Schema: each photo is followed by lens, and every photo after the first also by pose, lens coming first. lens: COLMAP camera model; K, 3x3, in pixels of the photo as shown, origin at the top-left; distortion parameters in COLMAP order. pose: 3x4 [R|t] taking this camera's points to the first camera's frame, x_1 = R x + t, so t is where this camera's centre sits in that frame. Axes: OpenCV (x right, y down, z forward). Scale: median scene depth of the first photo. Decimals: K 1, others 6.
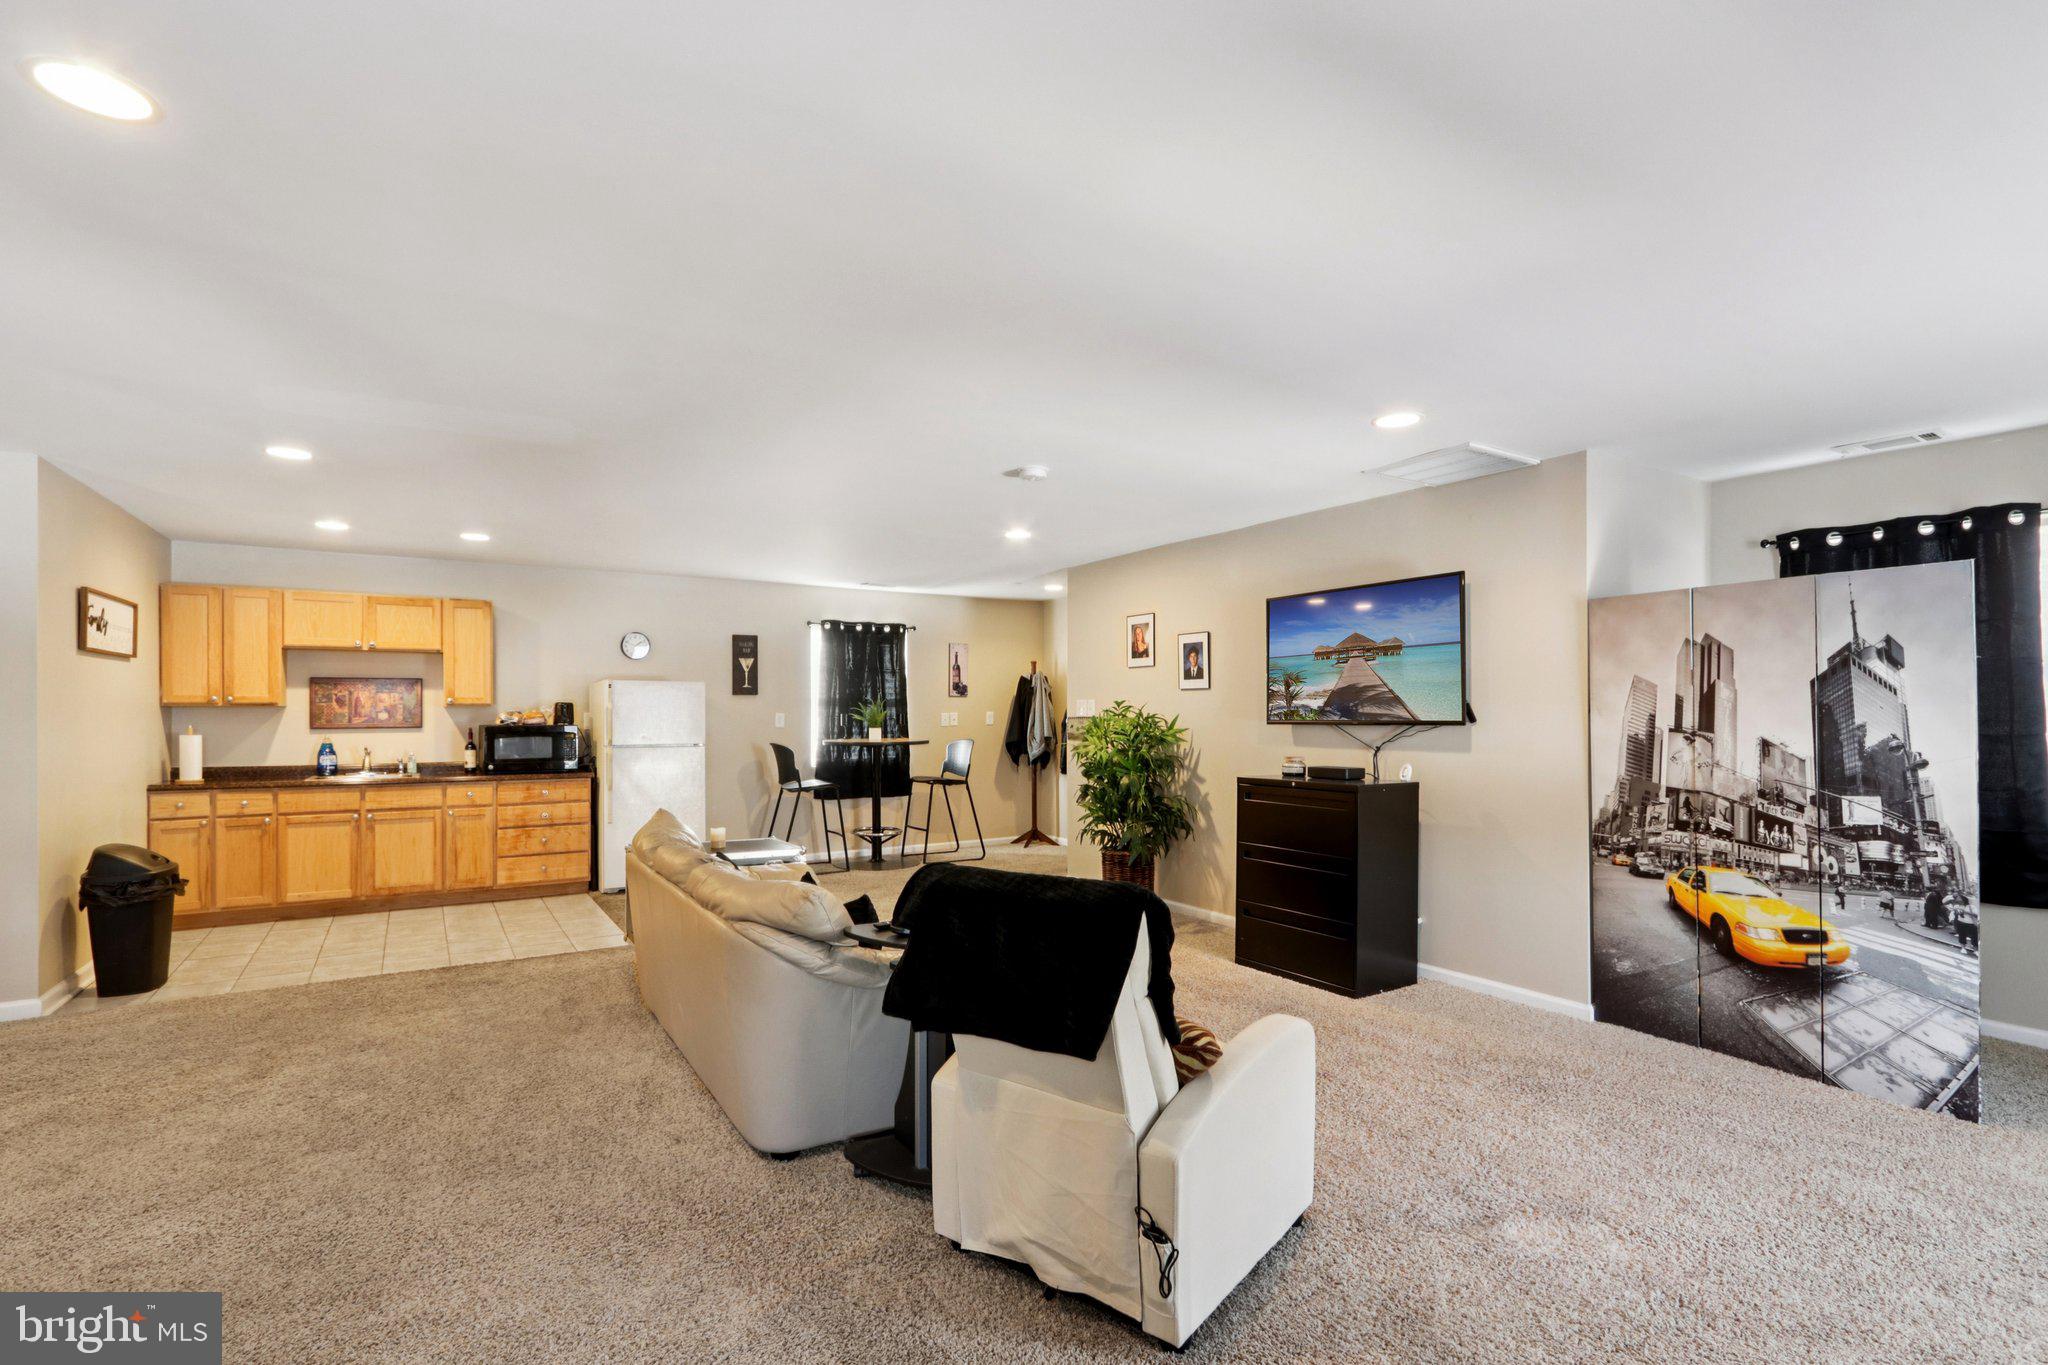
lens RADIAL K [[967.8, 0, 1016.6], [0, 967.8, 702.2], [0, 0, 1]] dist [-0.003638, -0.000609]
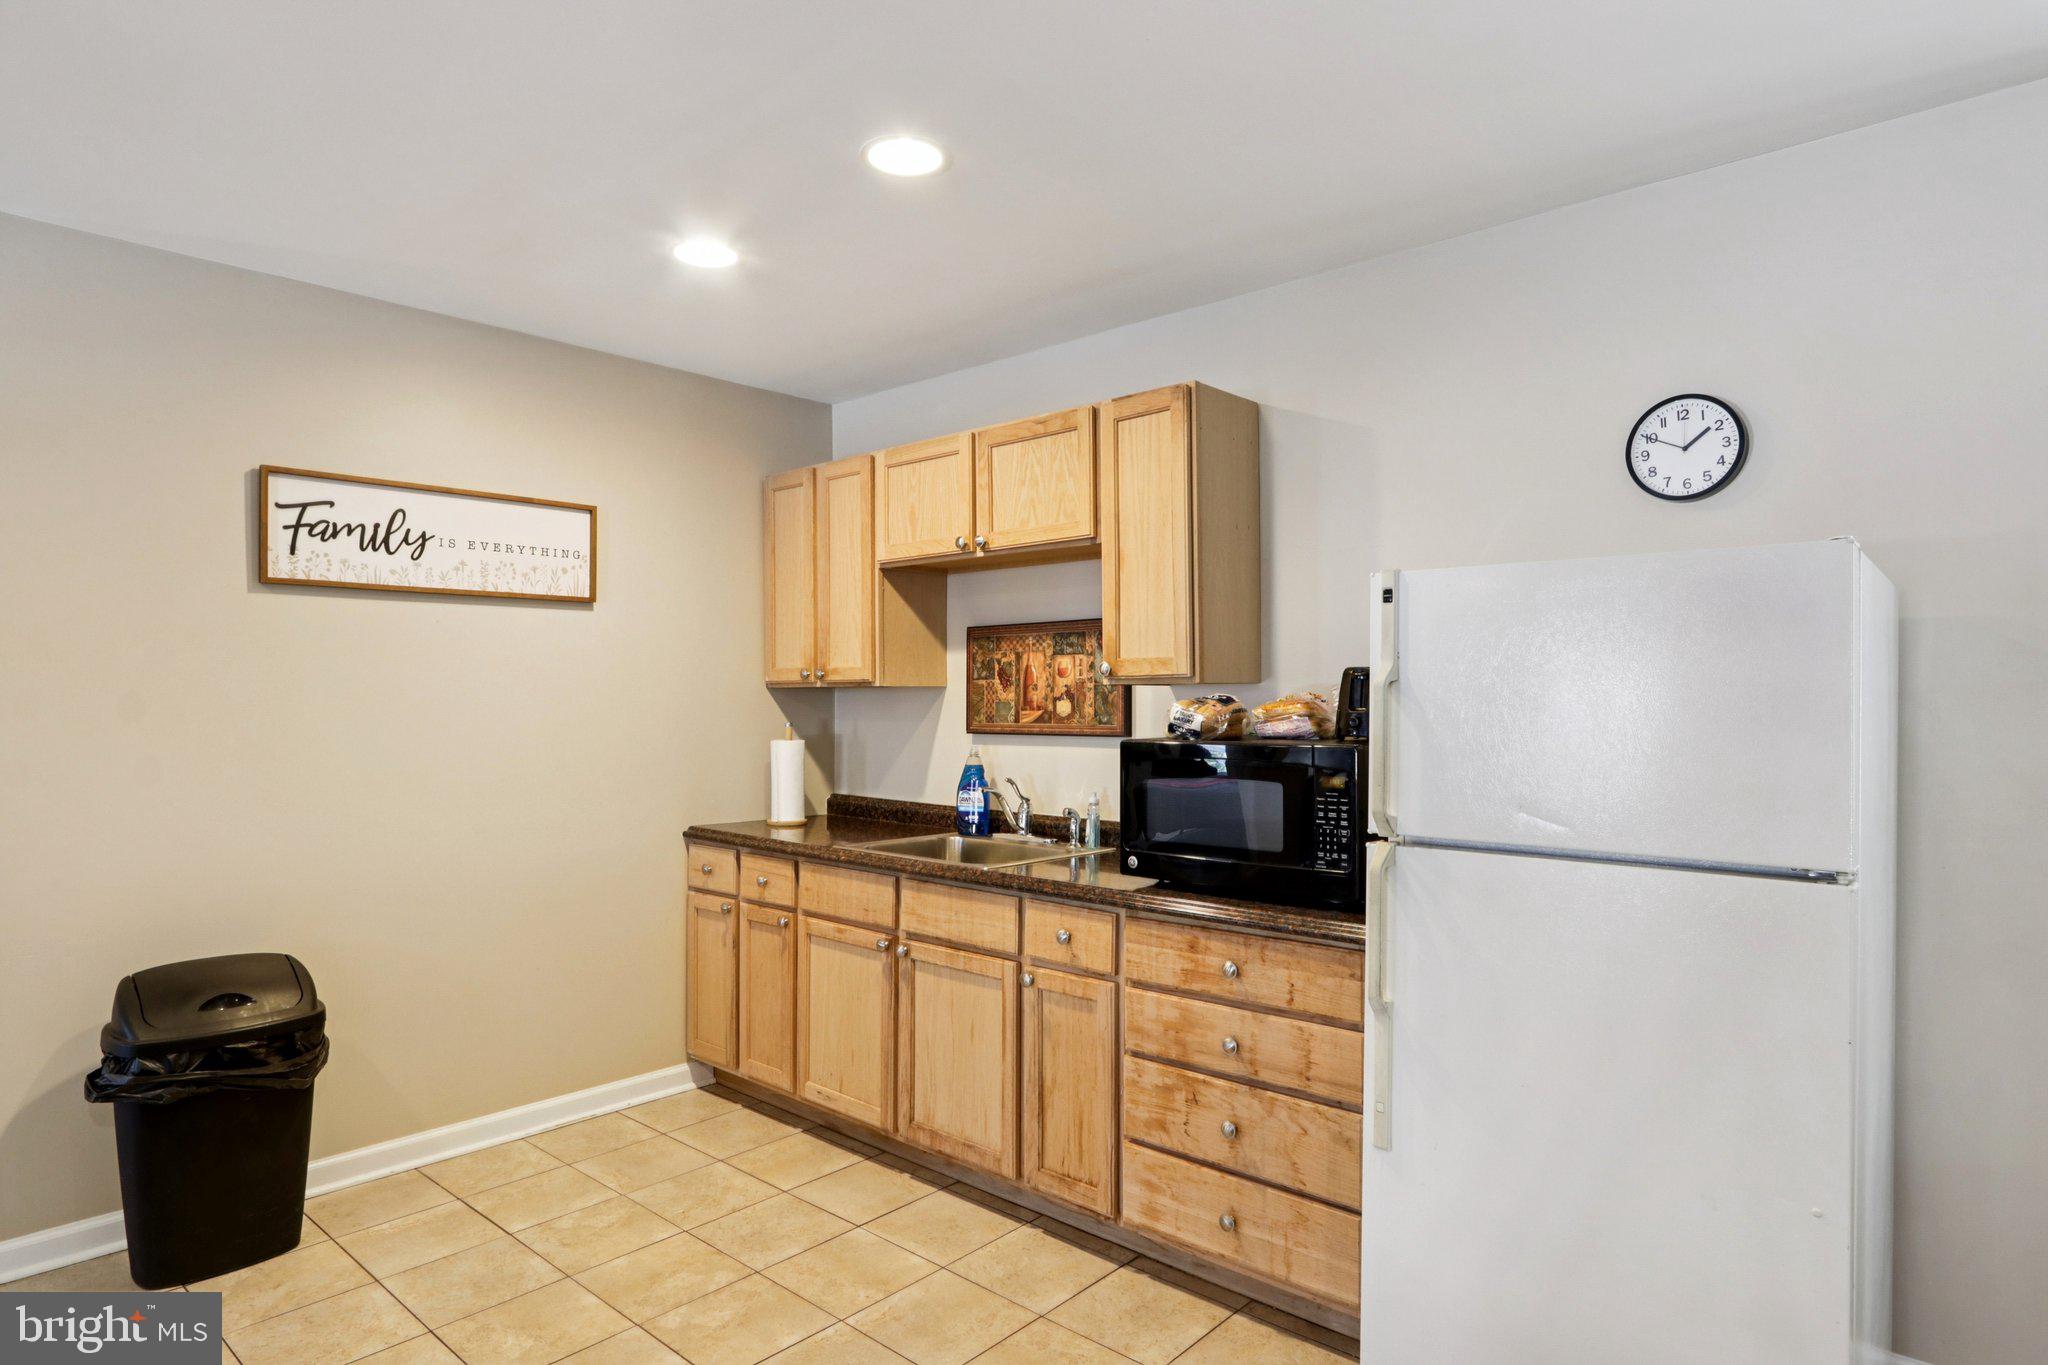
lens RADIAL K [[1134.9, 0, 1009.3], [0, 1134.9, 698.0], [0, 0, 1]] dist [0.002272, 0.000536]
pose [[0.281400, 0.001827, -0.959589, -0.172871], [0.008920, 0.999950, 0.004520, 0.007410], [0.959549, -0.009832, 0.281370, 0.848686]]
